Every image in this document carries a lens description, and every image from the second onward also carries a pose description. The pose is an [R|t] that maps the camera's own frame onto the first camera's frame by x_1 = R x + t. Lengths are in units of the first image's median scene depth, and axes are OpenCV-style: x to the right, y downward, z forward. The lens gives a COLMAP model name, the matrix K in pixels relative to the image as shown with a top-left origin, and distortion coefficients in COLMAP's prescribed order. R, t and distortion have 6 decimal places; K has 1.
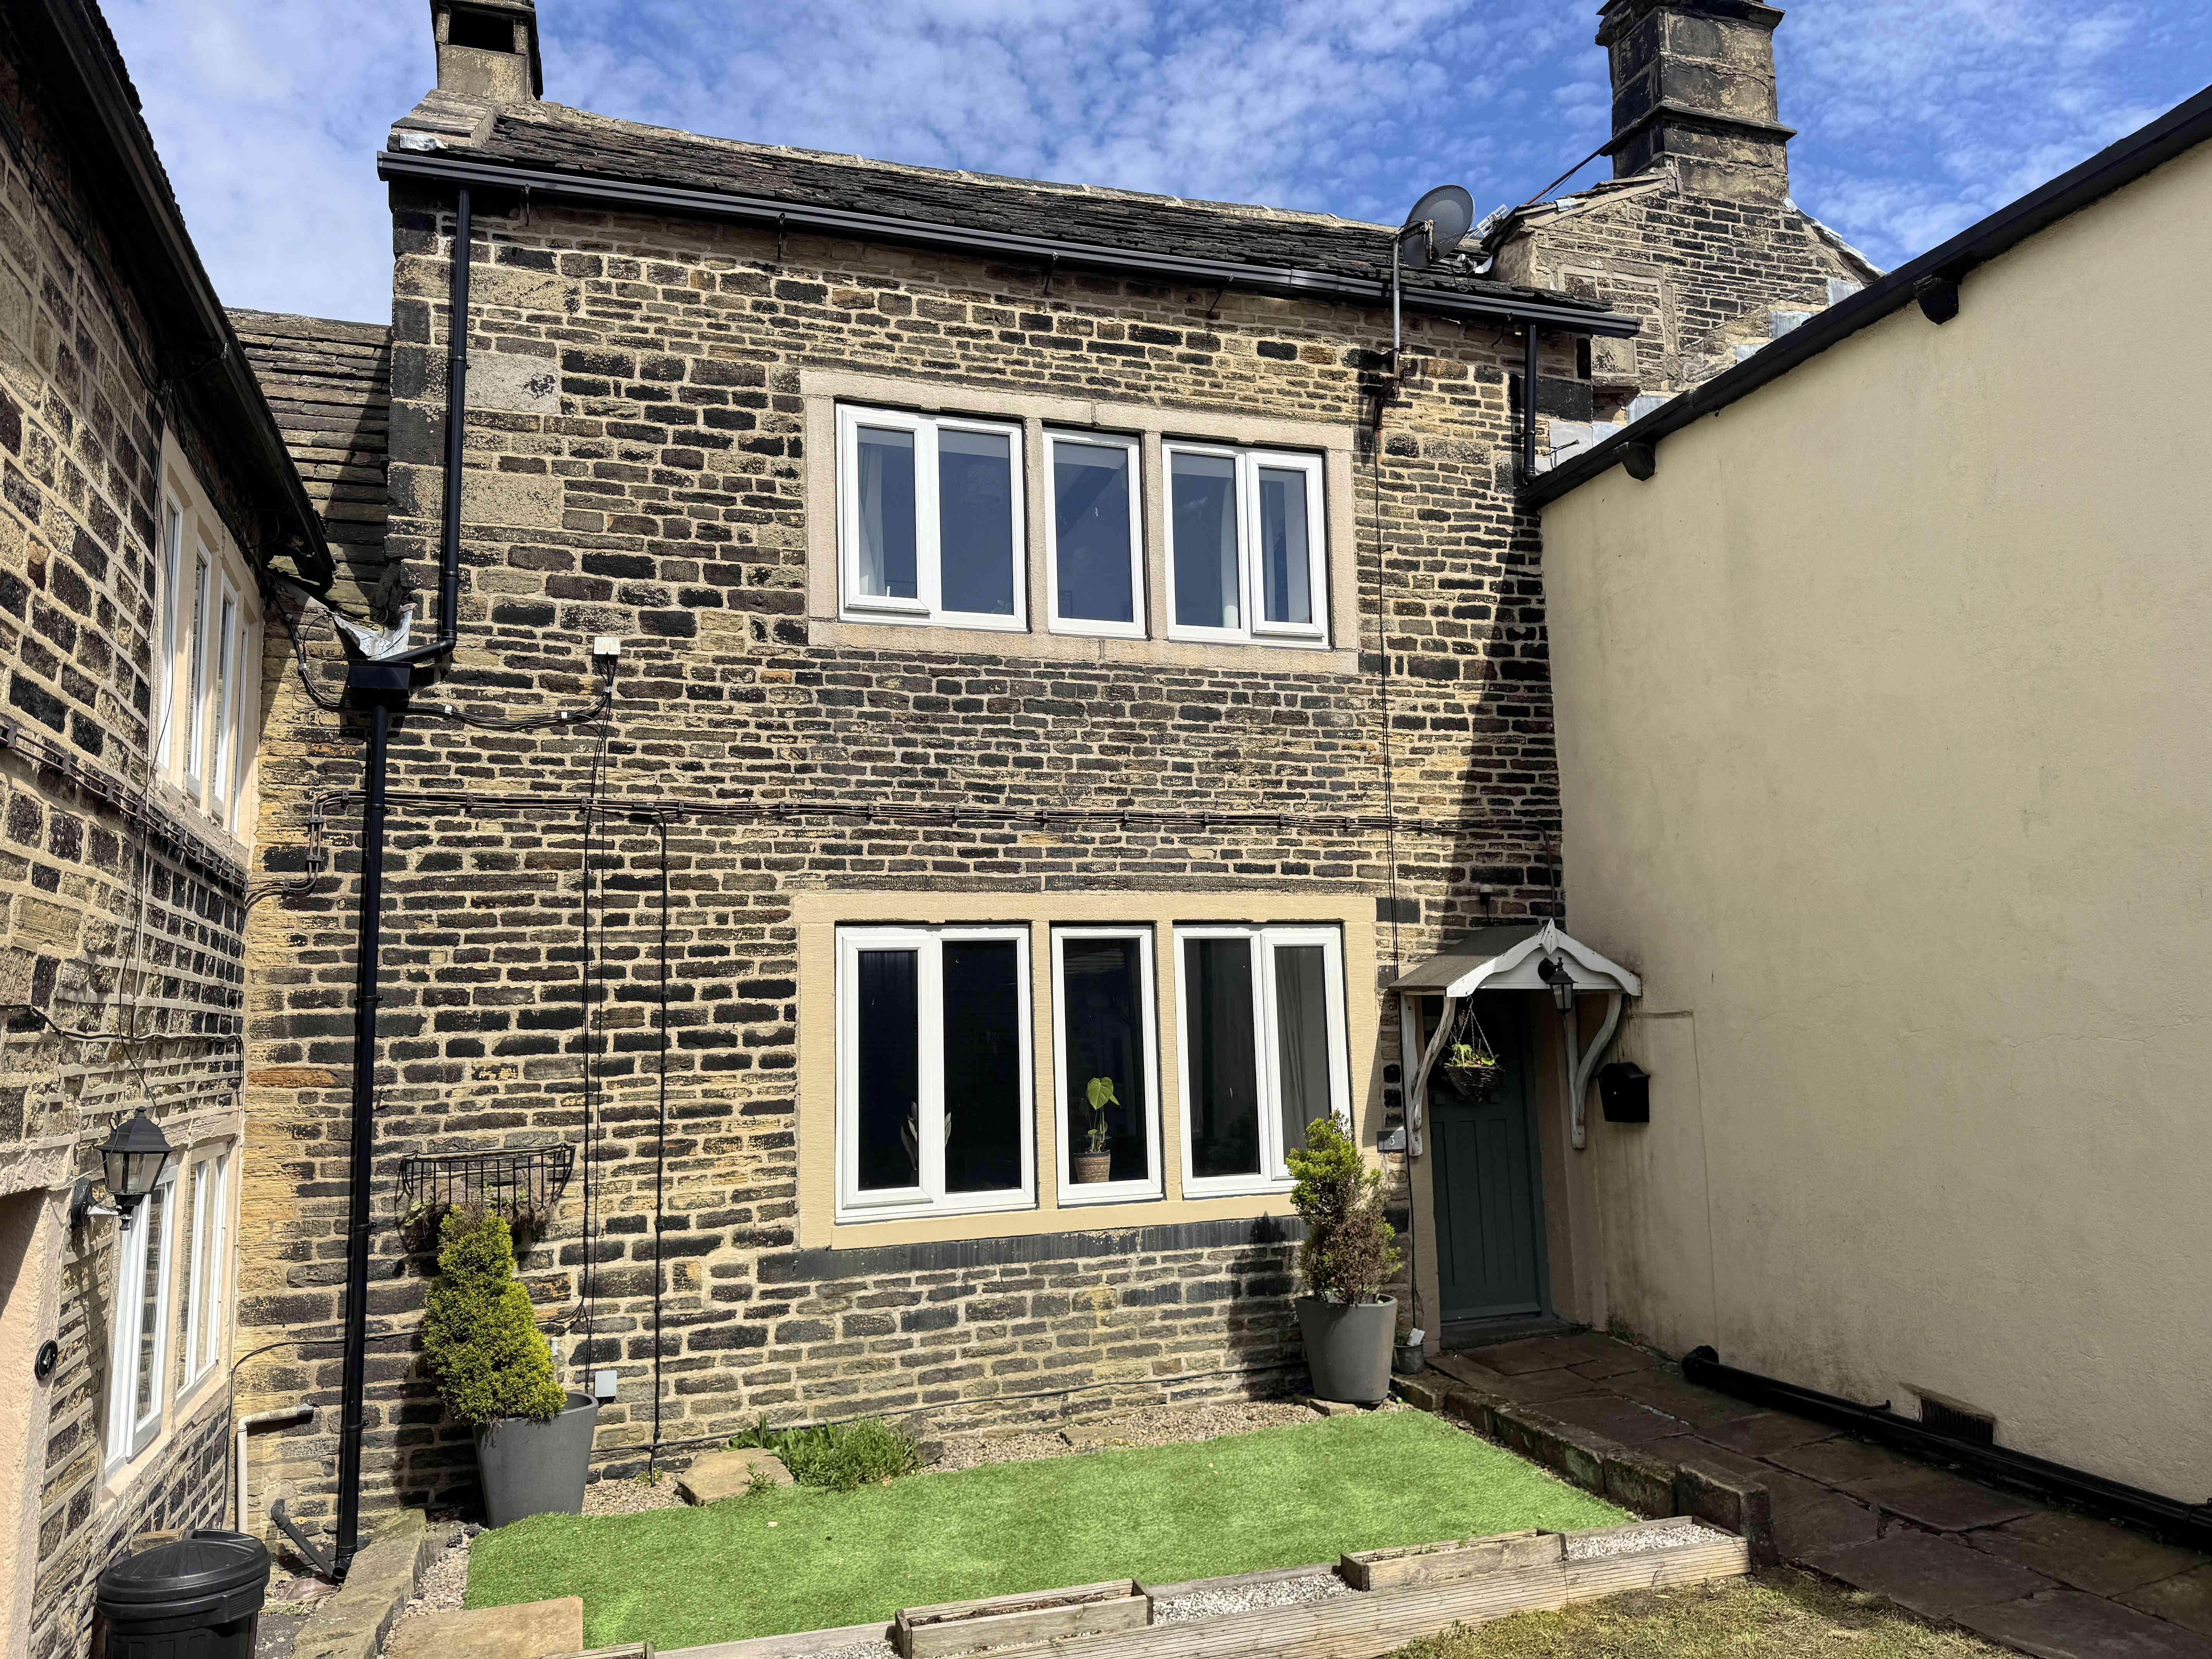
lens RADIAL K [[1534.4, 0, 1102.1], [0, 1534.4, 828.6], [0, 0, 1]] dist [0.065827, -0.008166]
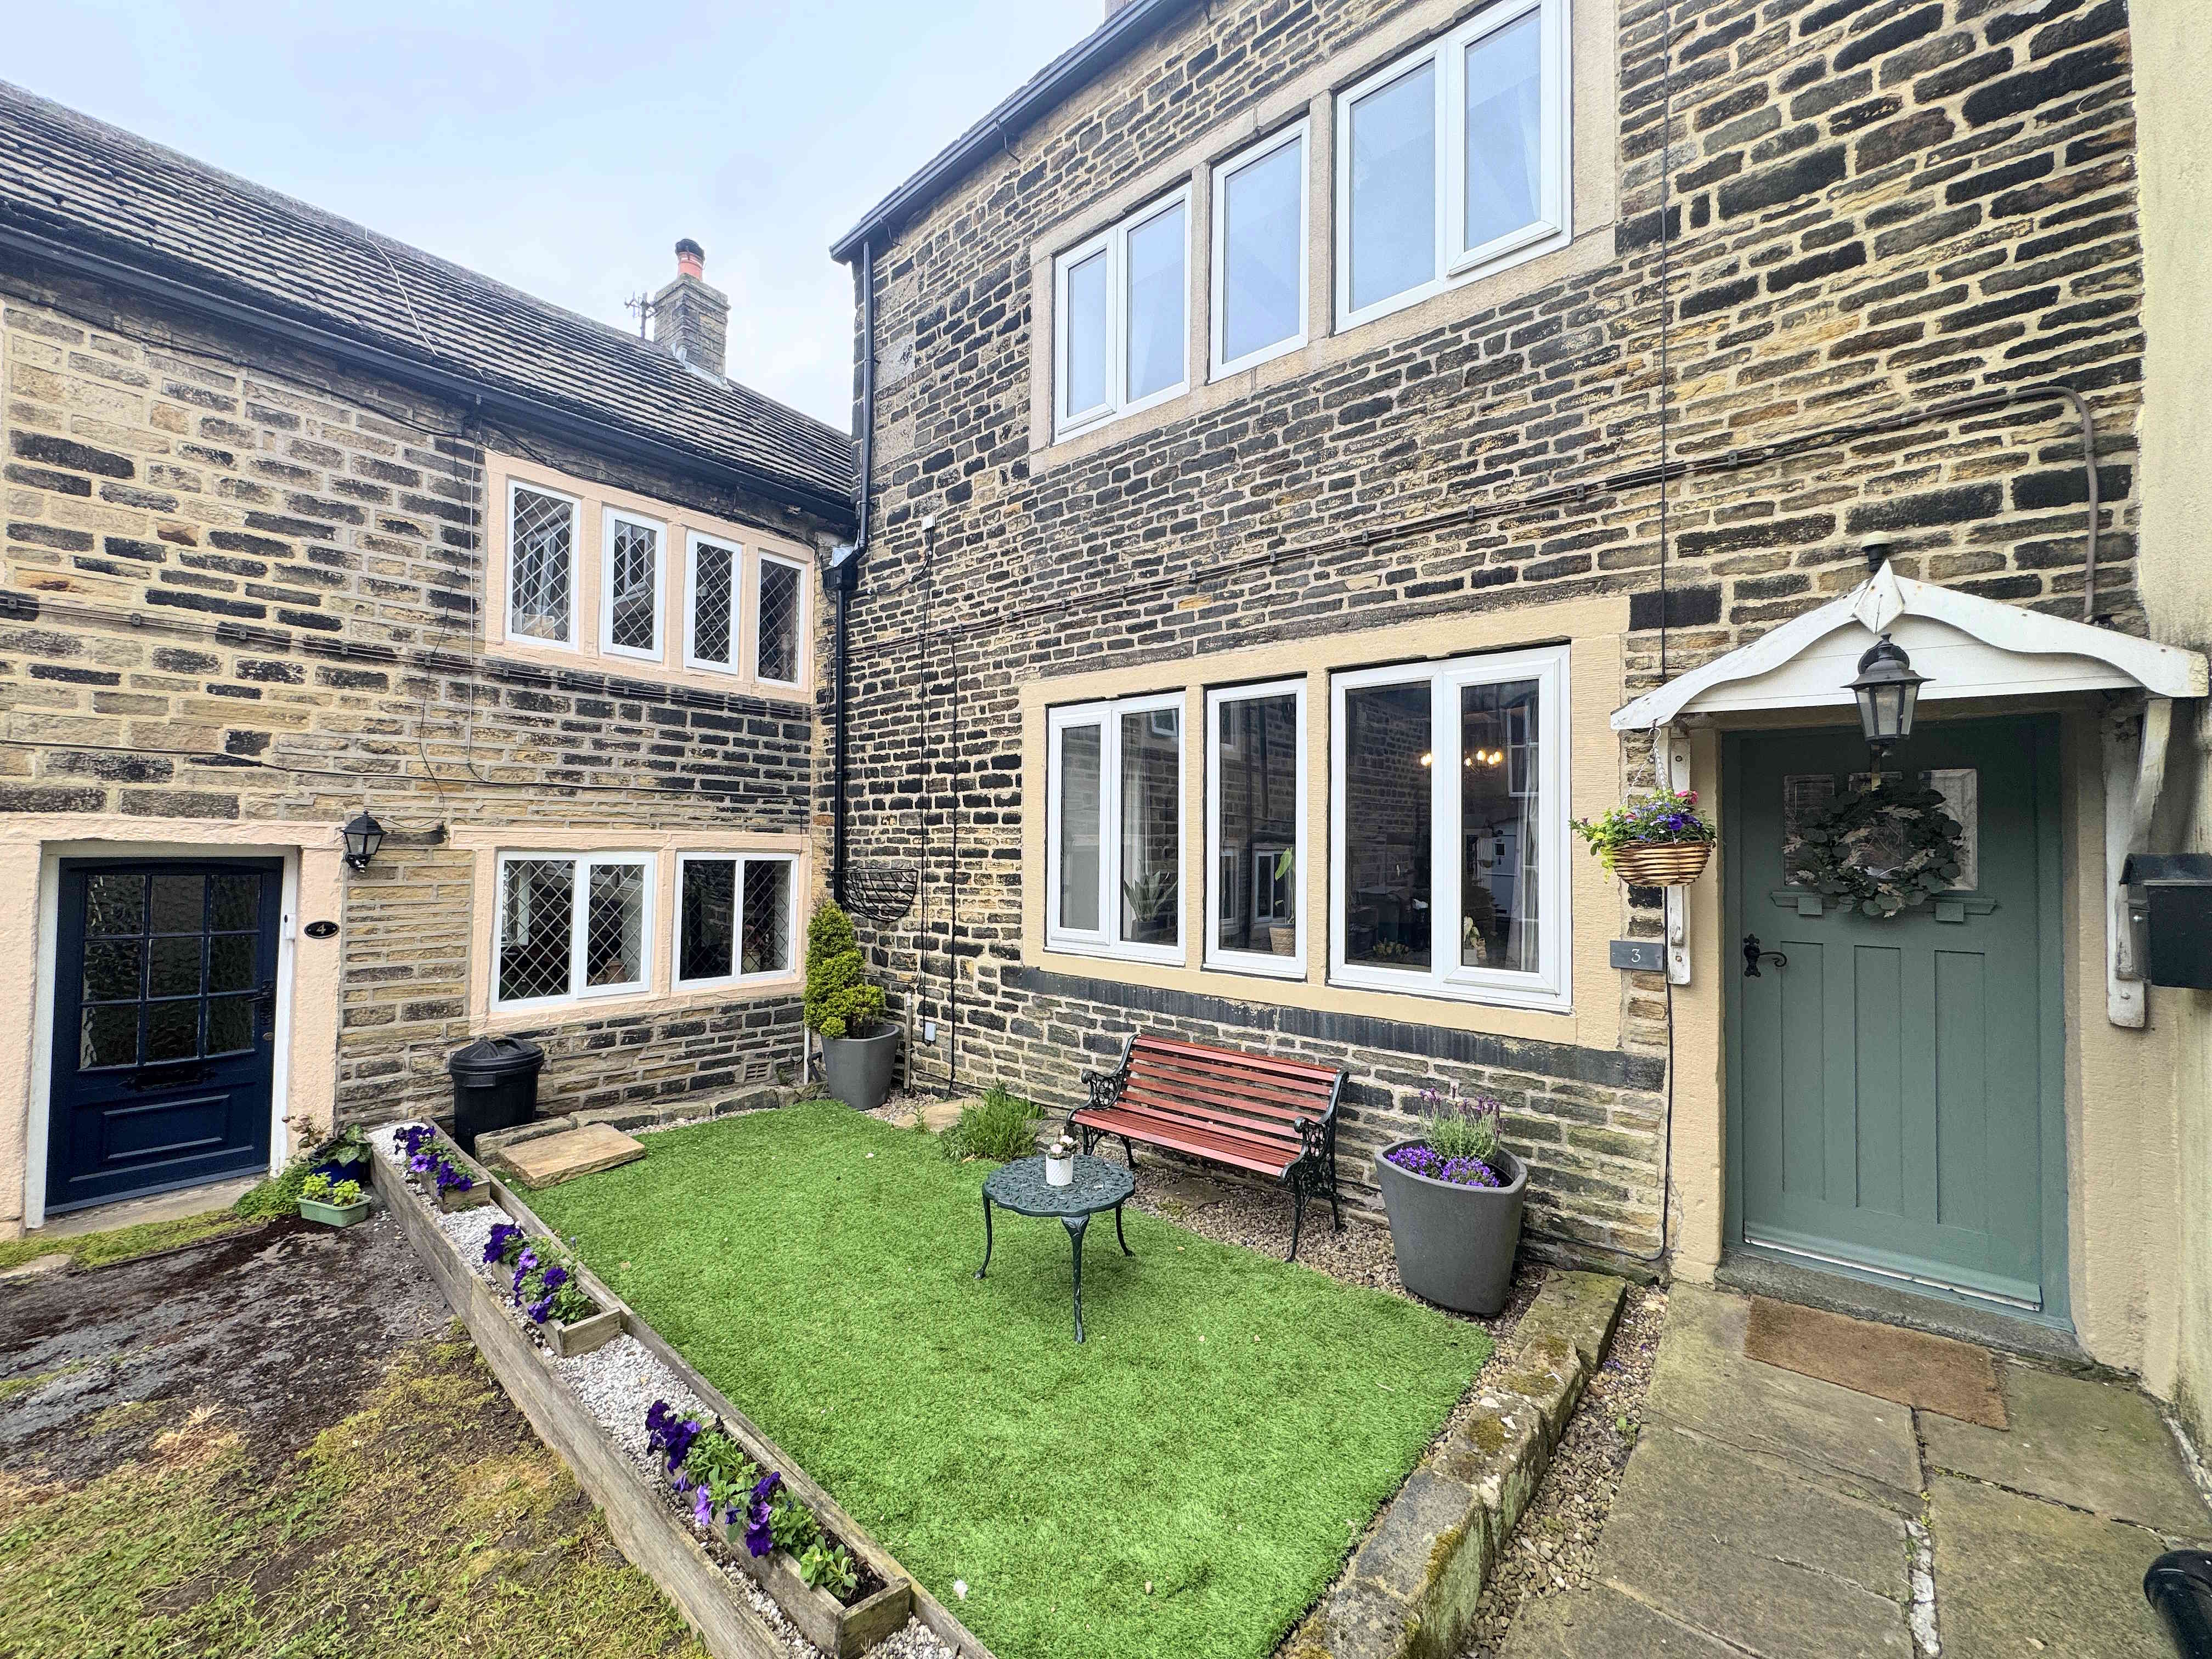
lens RADIAL K [[885.2, 0, 1100.6], [0, 885.2, 831.6], [0, 0, 1]] dist [-0.005780, -0.000741]
pose [[0.502647, 0.019402, -0.864274, 0.432102], [0.080445, 0.994361, 0.069107, 0.111393], [0.860741, -0.104263, 0.498251, 0.663489]]
